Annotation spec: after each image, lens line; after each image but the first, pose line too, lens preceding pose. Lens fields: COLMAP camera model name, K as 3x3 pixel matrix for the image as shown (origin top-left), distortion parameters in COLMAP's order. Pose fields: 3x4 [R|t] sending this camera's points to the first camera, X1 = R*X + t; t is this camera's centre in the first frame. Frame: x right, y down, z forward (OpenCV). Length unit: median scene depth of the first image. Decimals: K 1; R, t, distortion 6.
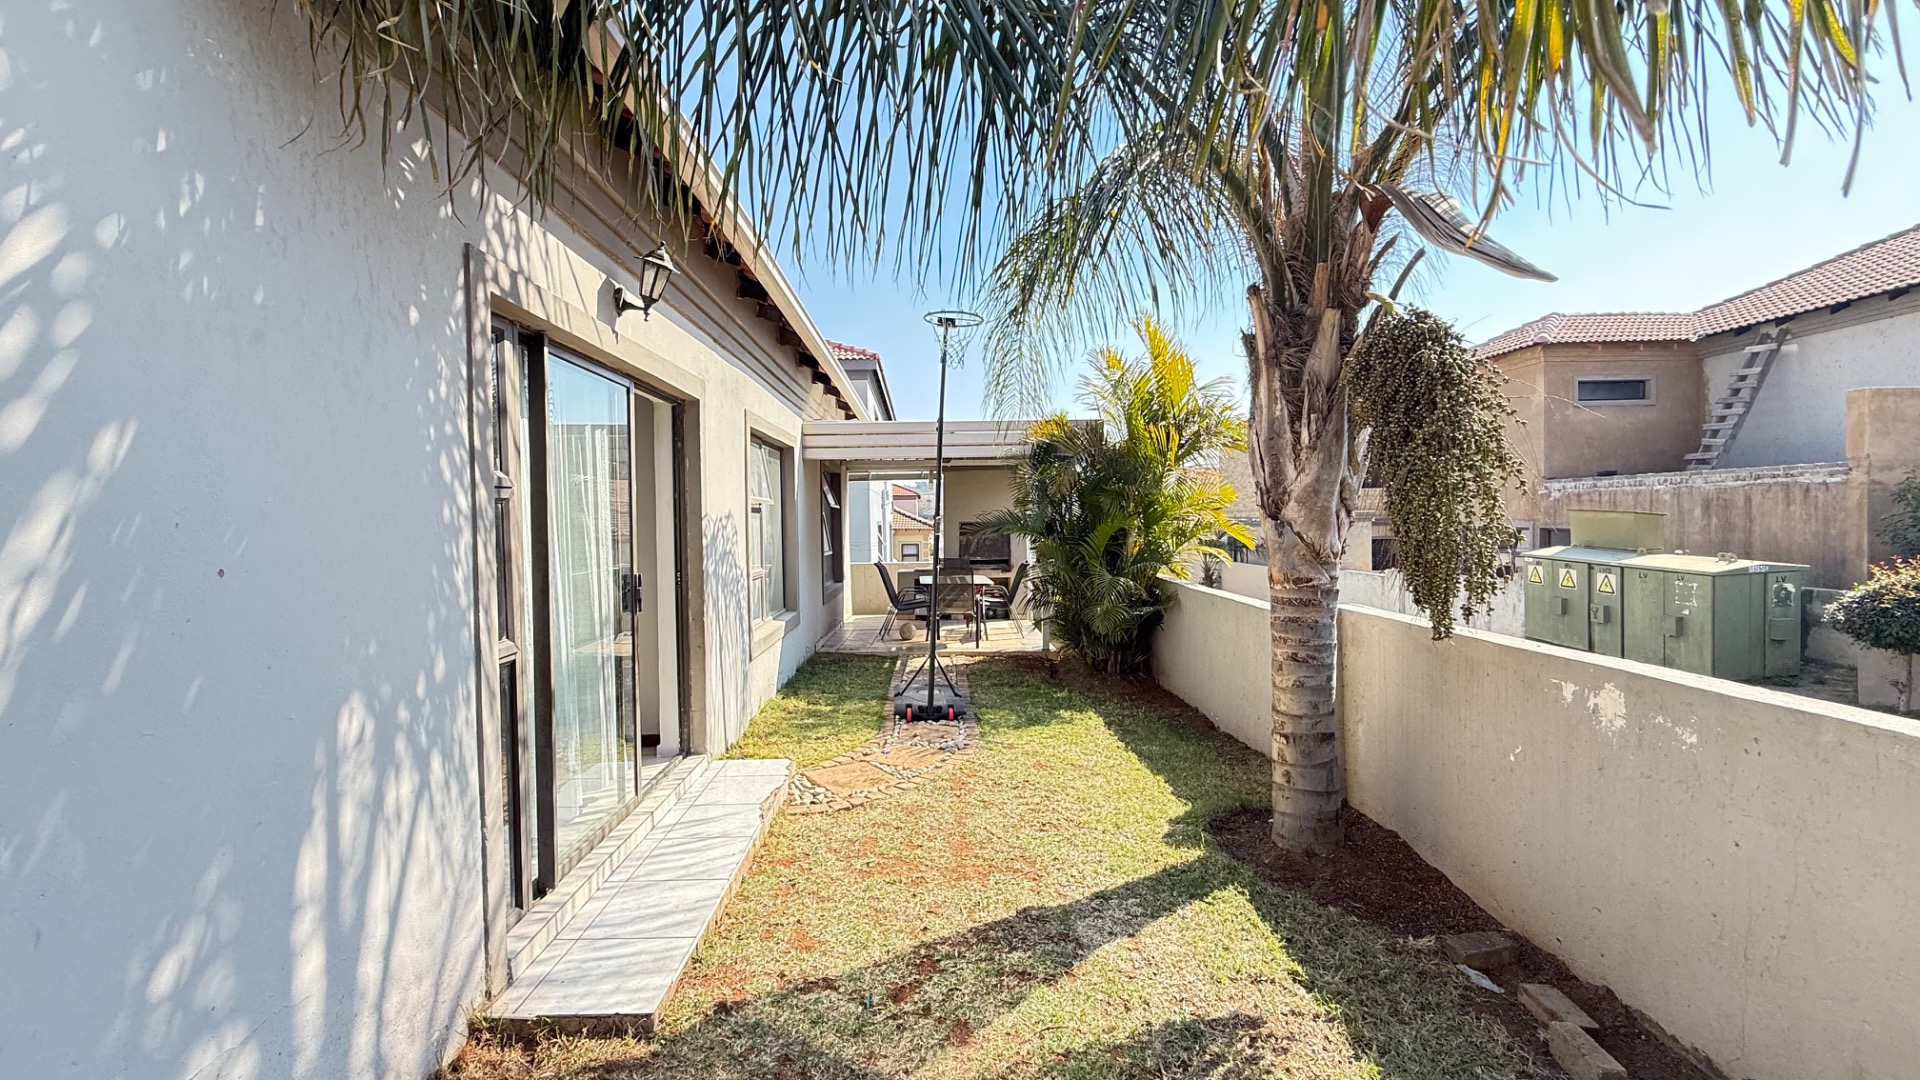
lens RADIAL K [[761.0, 0, 955.7], [0, 761.0, 539.1], [0, 0, 1]] dist [-0.000013, 0.000138]
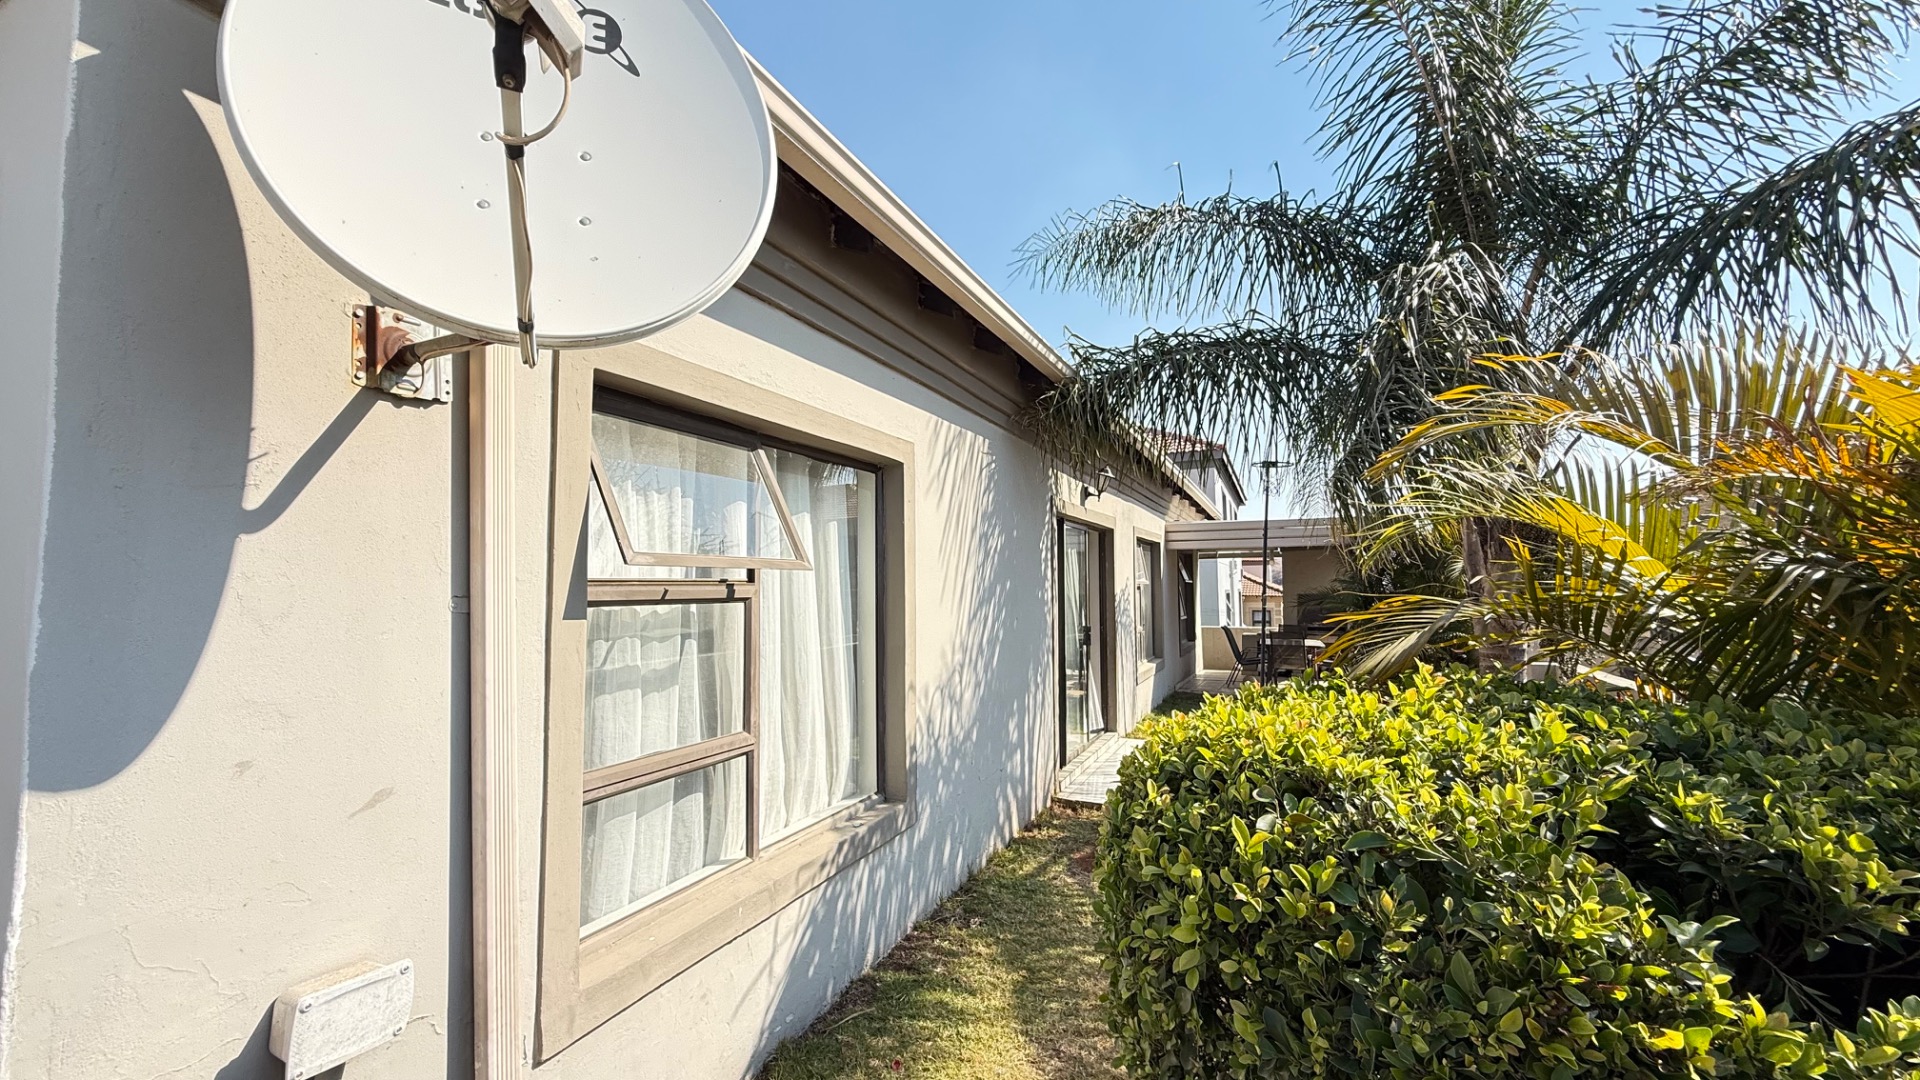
lens RADIAL K [[761.0, 0, 955.7], [0, 761.0, 539.1], [0, 0, 1]] dist [-0.000013, 0.000138]
pose [[0.902116, -0.017734, -0.431129, 0.057867], [-0.018050, 0.996730, -0.078768, -0.007766], [0.431116, 0.078839, 0.898846, -0.455316]]
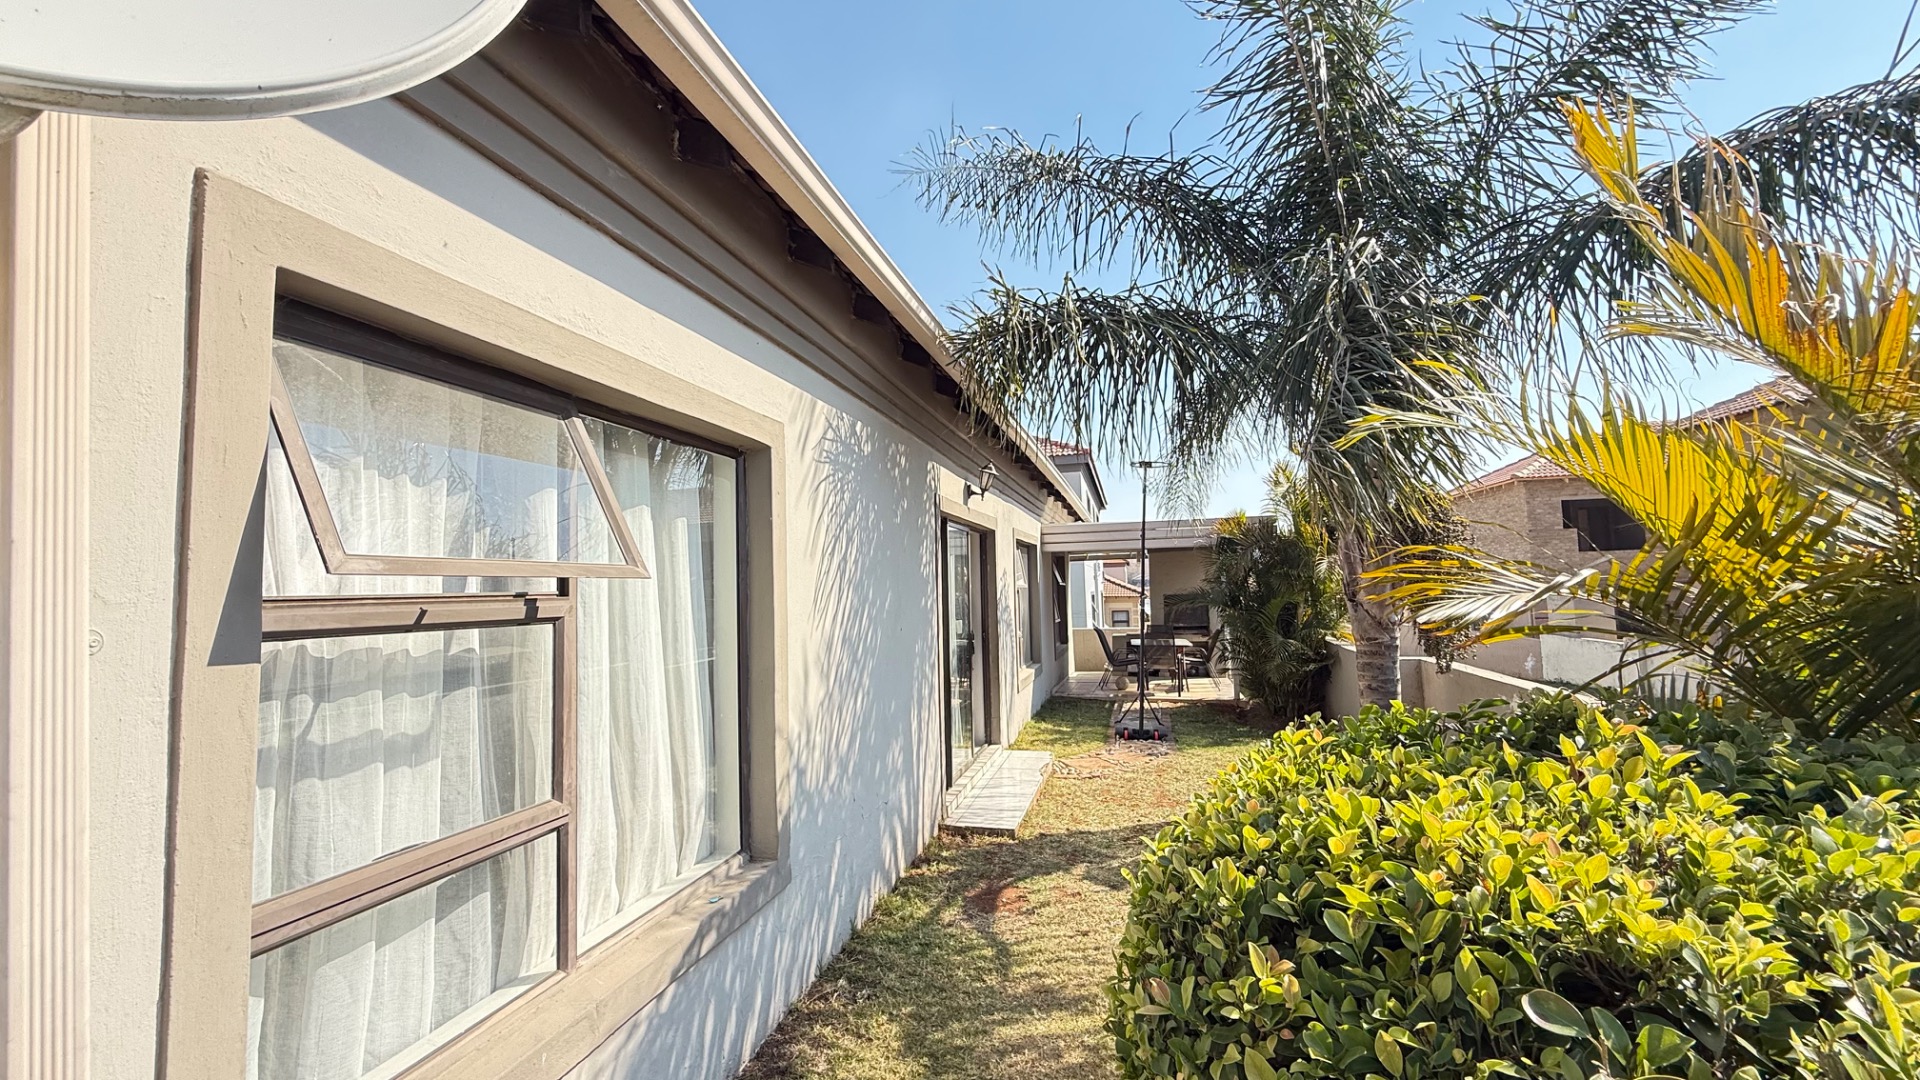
lens RADIAL K [[761.0, 0, 955.7], [0, 761.0, 539.1], [0, 0, 1]] dist [-0.000013, 0.000138]
pose [[0.963536, -0.027473, -0.266165, 0.016799], [0.004388, 0.996204, -0.086942, -0.010225], [0.267543, 0.082604, 0.959999, -0.389088]]
